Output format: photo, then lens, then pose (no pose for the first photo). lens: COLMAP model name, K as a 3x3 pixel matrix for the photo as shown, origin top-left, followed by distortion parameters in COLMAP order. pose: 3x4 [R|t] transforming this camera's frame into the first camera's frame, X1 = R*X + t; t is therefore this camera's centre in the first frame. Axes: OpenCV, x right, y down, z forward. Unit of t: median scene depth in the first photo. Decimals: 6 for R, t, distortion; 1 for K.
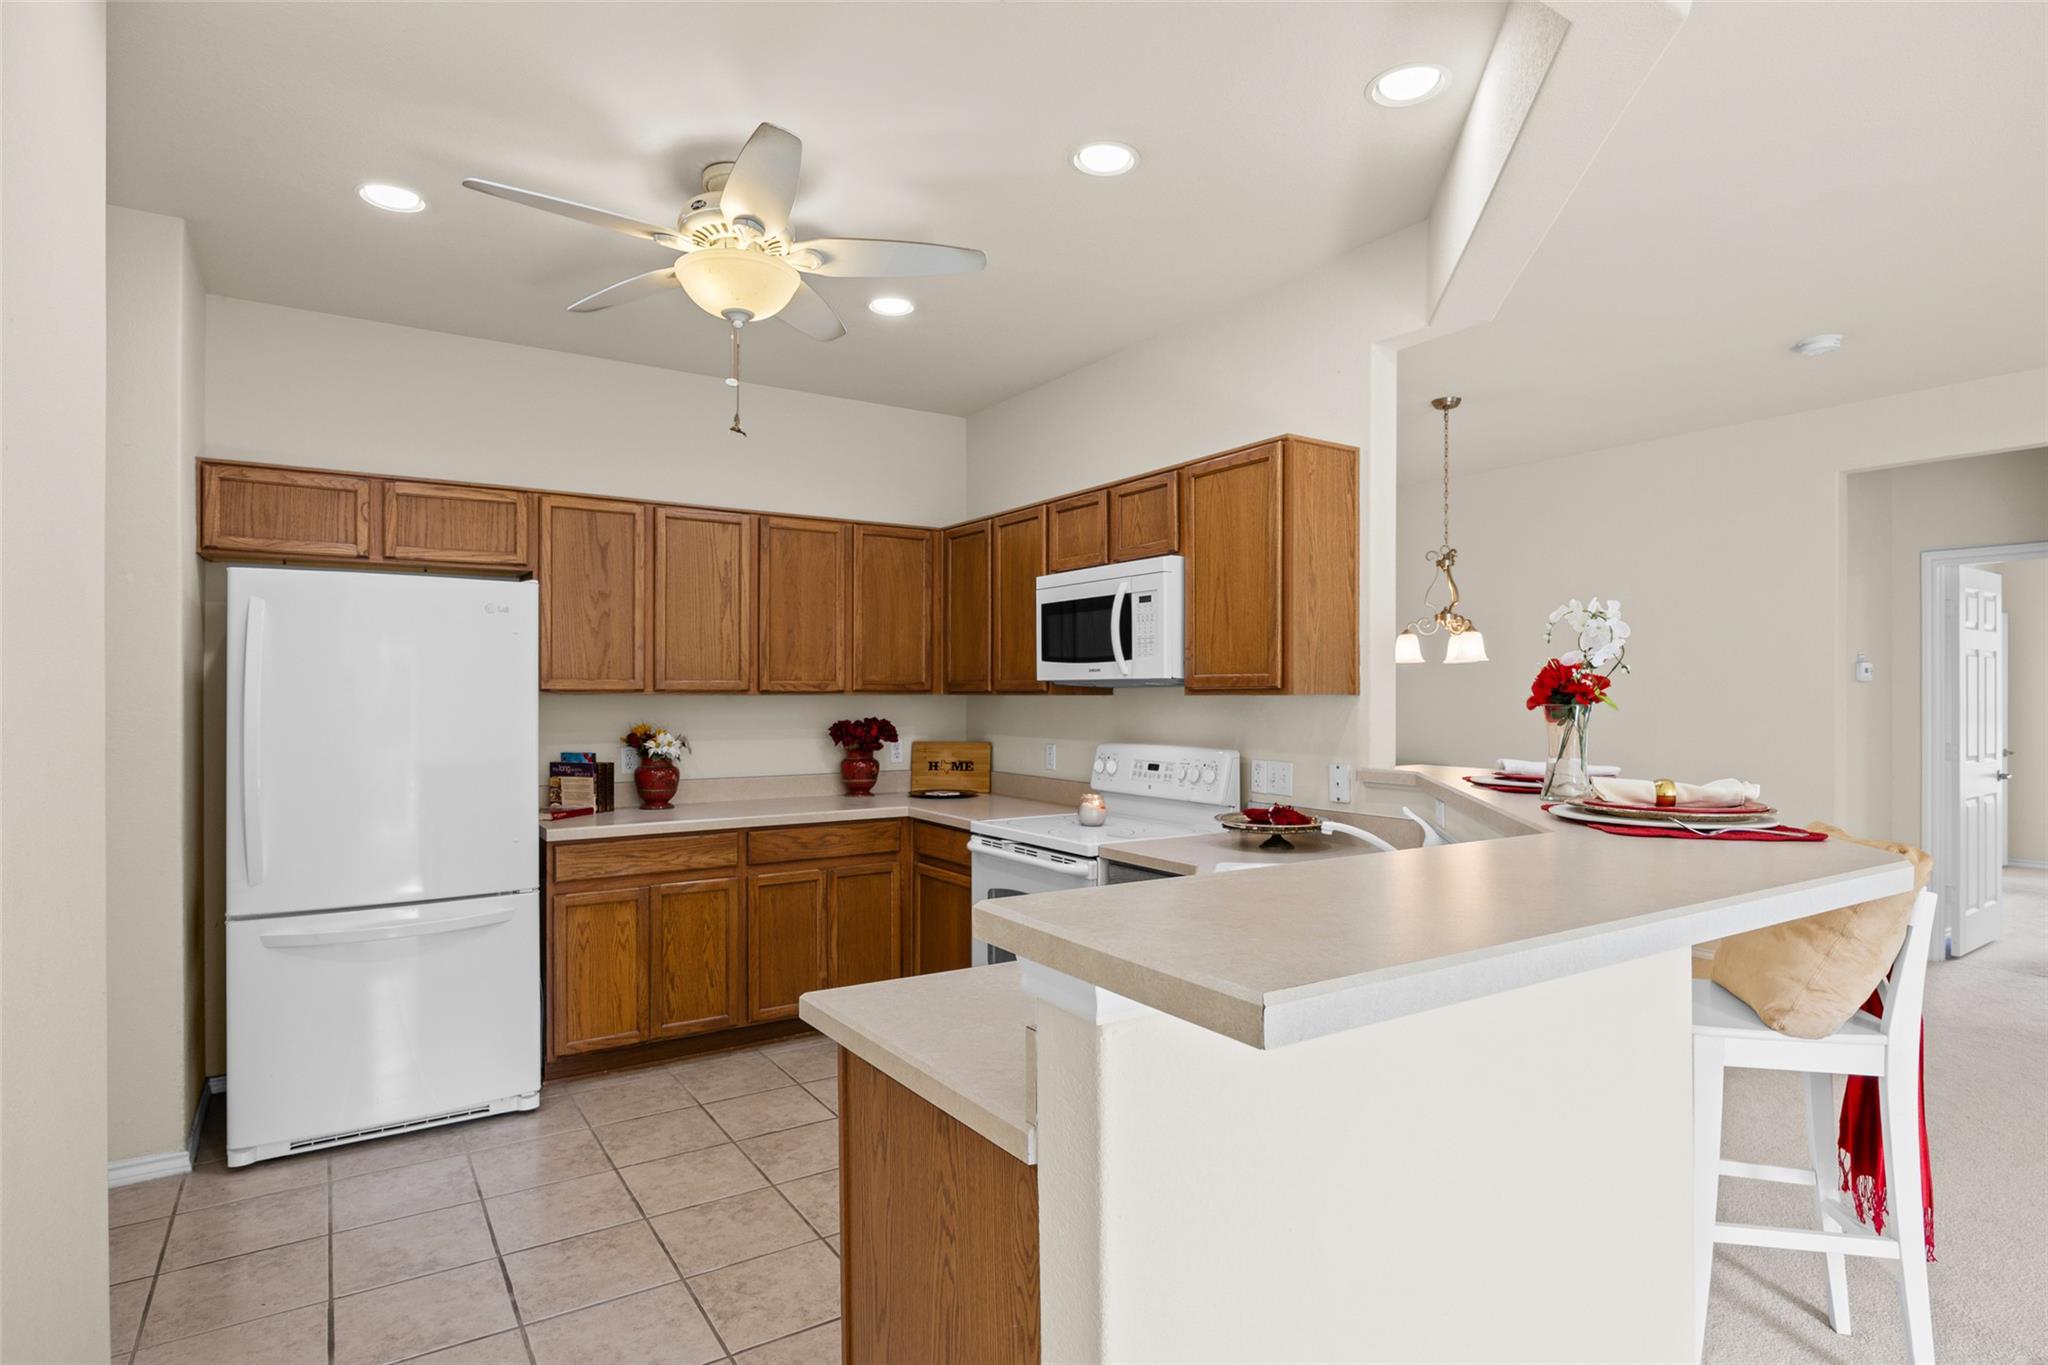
lens RADIAL K [[1067.2, 0, 1024.0], [0, 1067.2, 682.5], [0, 0, 1]] dist [-0.002699, 0.000336]
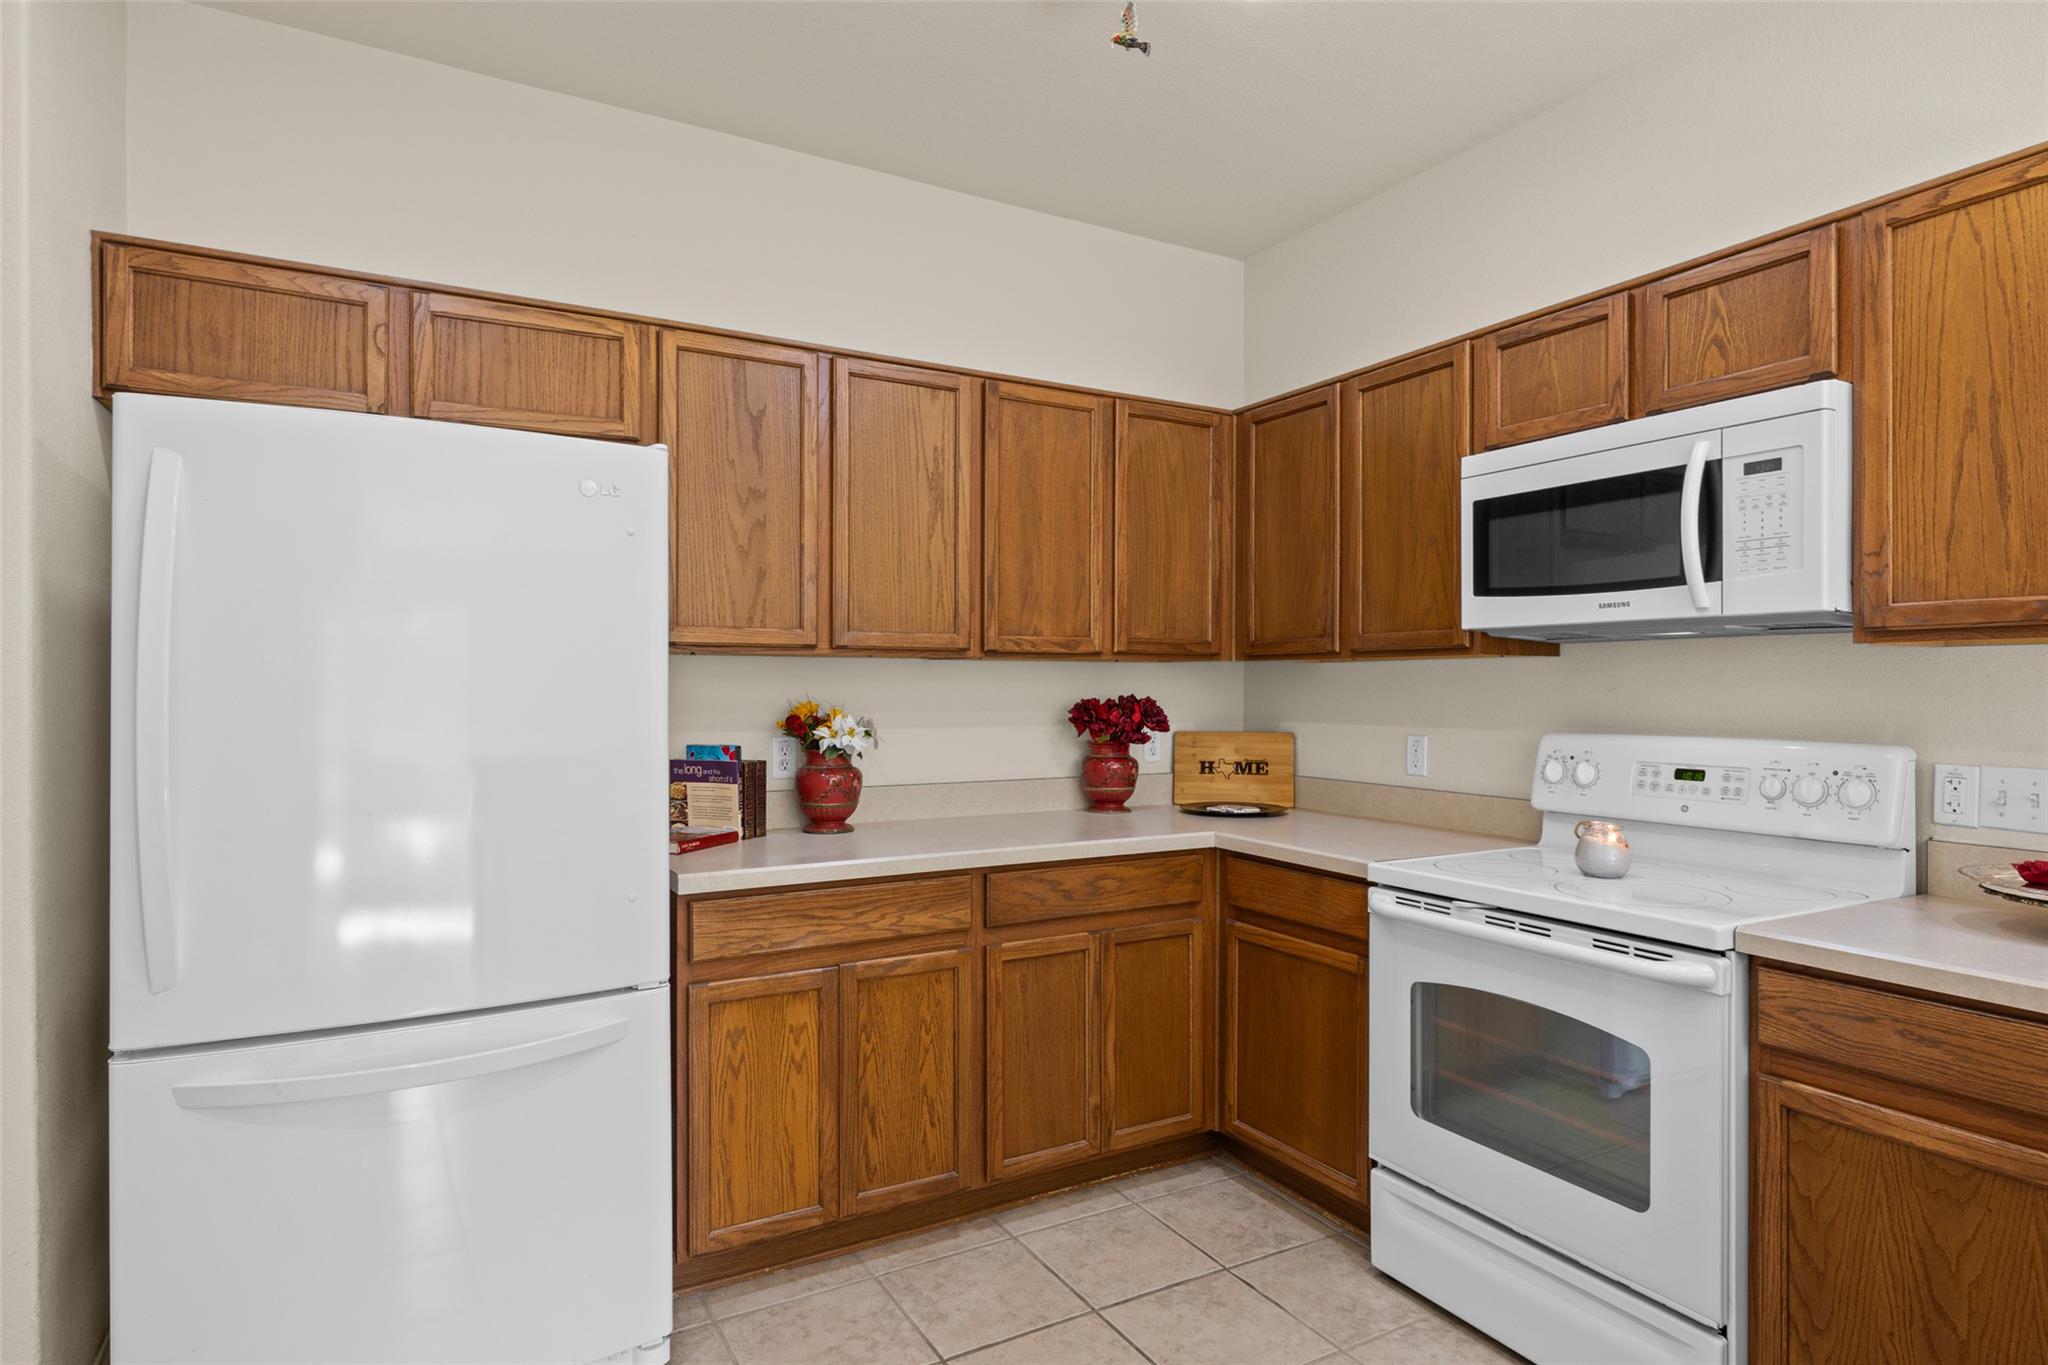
lens RADIAL K [[1107.8, 0, 1024.0], [0, 1107.8, 682.5], [0, 0, 1]] dist [0.002145, -0.000168]
pose [[0.997967, 0.001674, -0.063713, -0.202305], [-0.001260, 0.999978, 0.006546, 0.025297], [0.063723, -0.006452, 0.997947, 0.372487]]
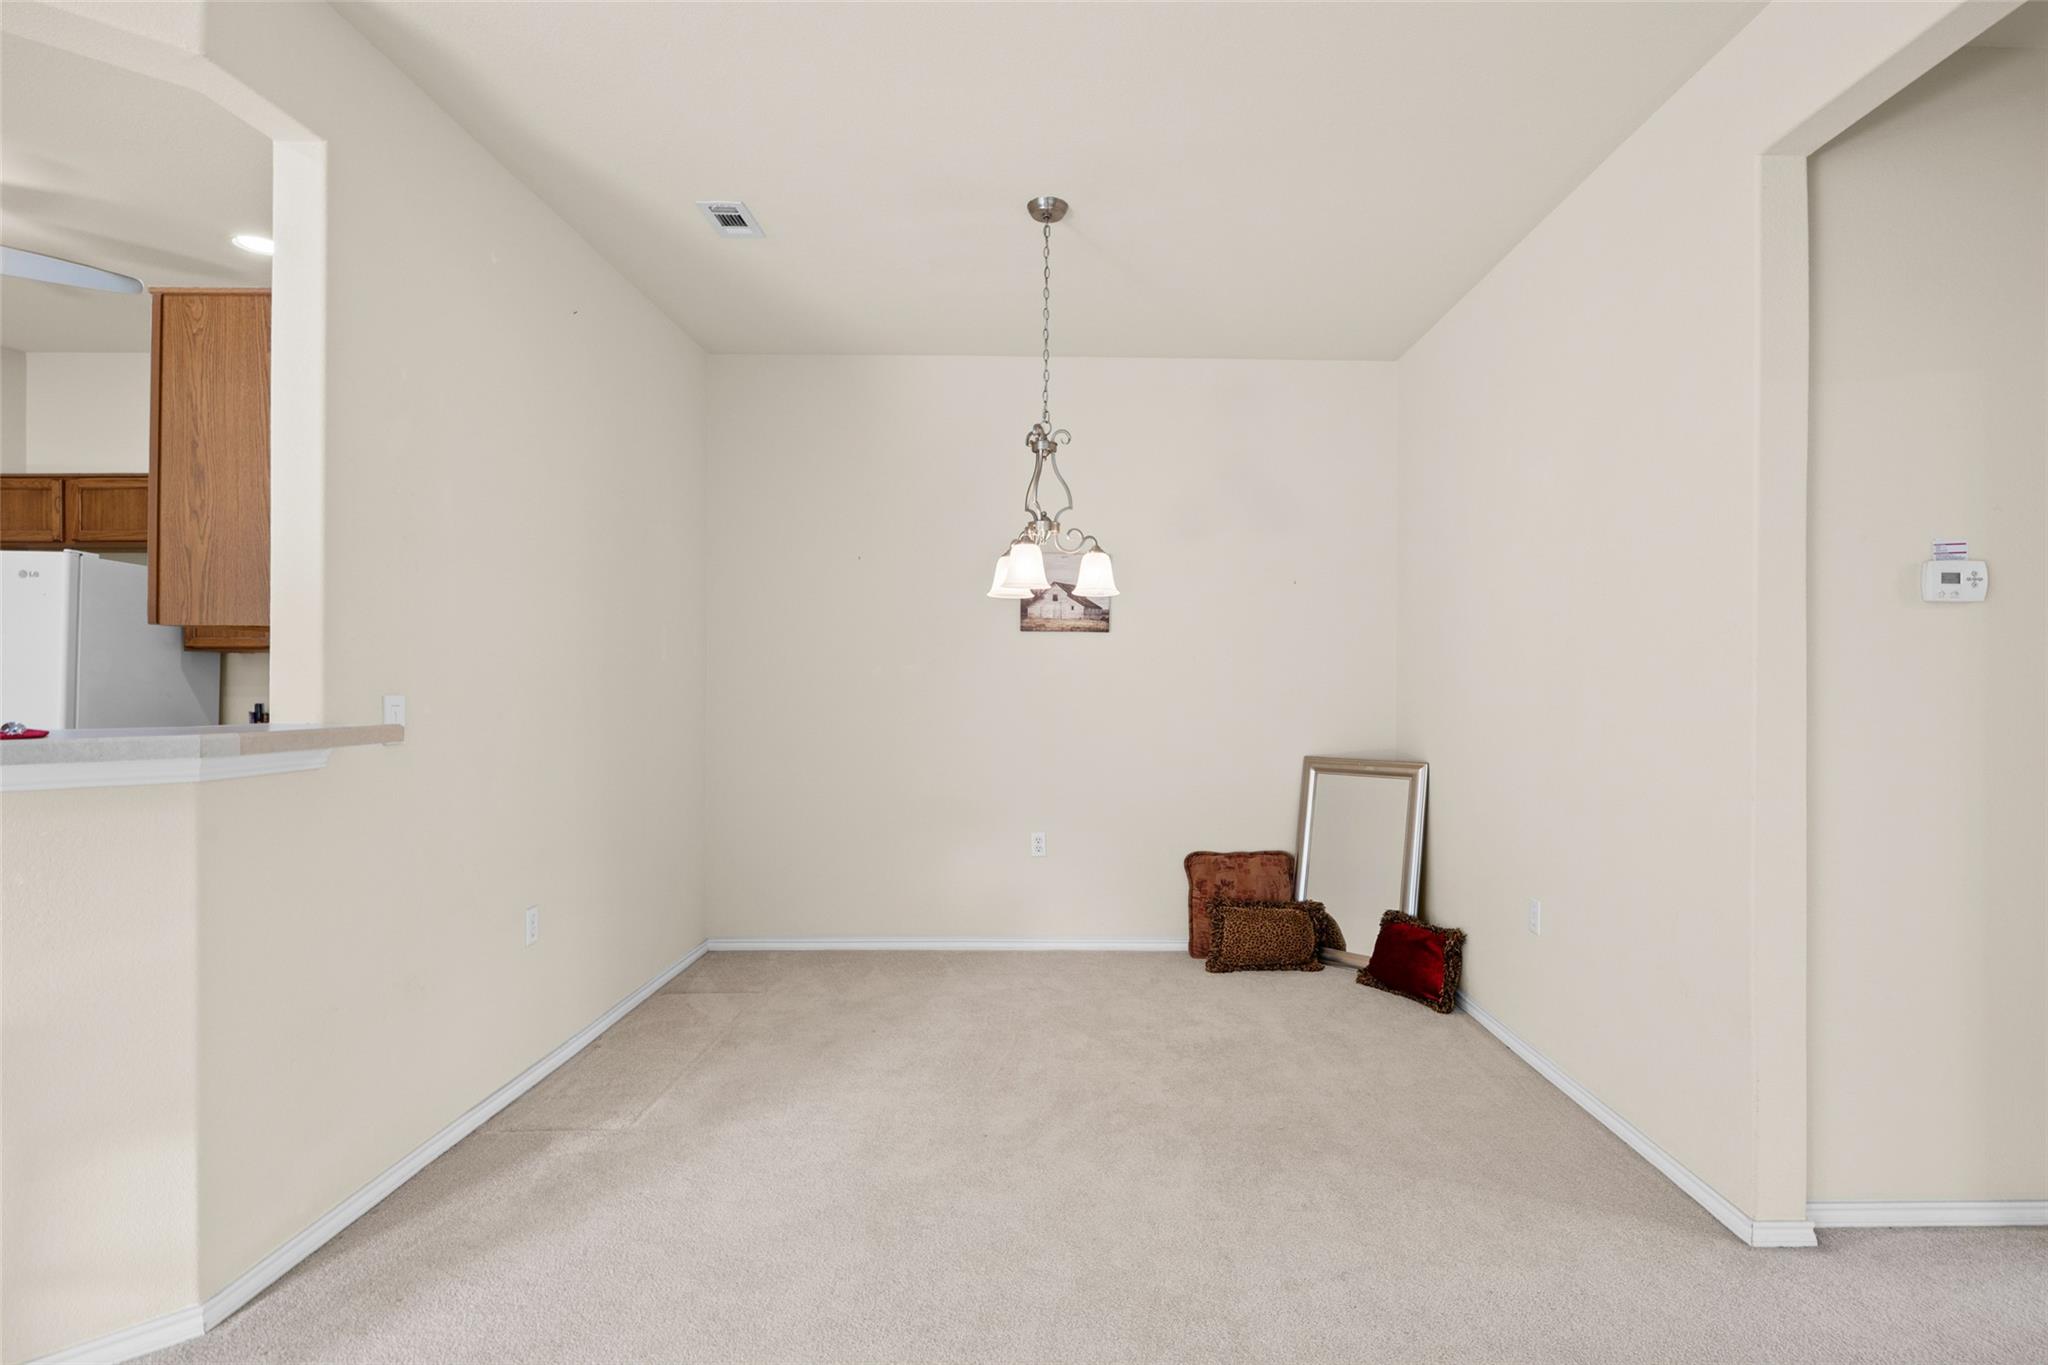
lens RADIAL K [[1035.1, 0, 1078.2], [0, 1035.1, 674.9], [0, 0, 1]] dist [-0.006169, -0.000119]
pose [[0.841909, -0.001639, -0.539616, 0.966950], [0.001727, 0.999998, -0.000343, 0.039257], [0.539616, -0.000643, 0.841911, 0.584181]]
